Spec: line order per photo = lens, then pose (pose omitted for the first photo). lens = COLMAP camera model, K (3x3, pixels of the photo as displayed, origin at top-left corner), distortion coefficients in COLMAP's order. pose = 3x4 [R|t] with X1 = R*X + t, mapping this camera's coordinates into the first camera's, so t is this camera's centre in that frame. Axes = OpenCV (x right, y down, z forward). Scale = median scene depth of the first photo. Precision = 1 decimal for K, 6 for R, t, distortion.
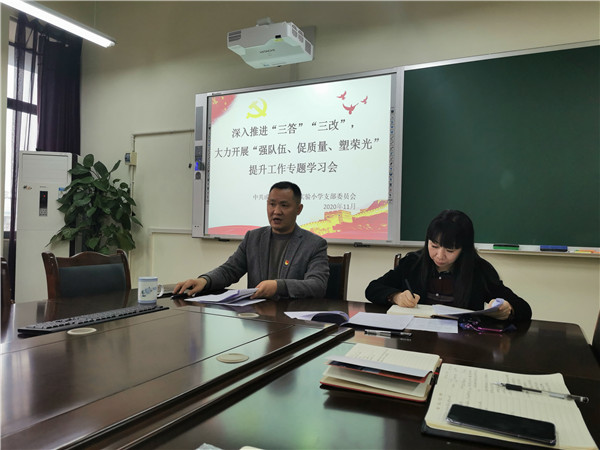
lens RADIAL K [[468.8, 0, 300.0], [0, 468.8, 225.0], [0, 0, 1]] dist [0.009564, 0.002140]
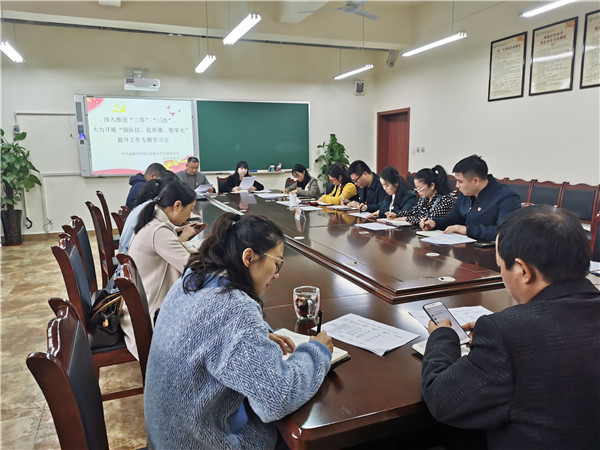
lens RADIAL K [[471.2, 0, 312.3], [0, 471.2, 224.9], [0, 0, 1]] dist [0.078895, -0.103239]
pose [[0.650779, -0.150439, 0.744214, -1.112587], [0.021415, 0.983421, 0.180066, -0.109794], [-0.758965, -0.101246, 0.643211, -0.919349]]
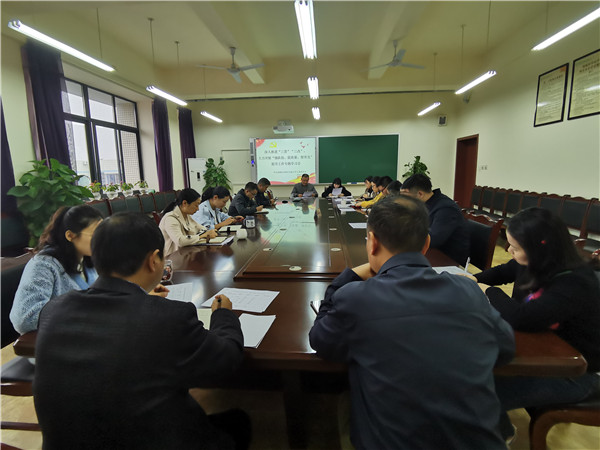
lens RADIAL K [[319.4, 0, 300.0], [0, 319.4, 225.0], [0, 0, 1]] dist [0.003313, -0.002065]
pose [[0.922167, -0.106384, 0.371873, -0.801208], [0.038187, 0.981776, 0.186166, -0.106626], [-0.384901, -0.157475, 0.909424, -1.166268]]
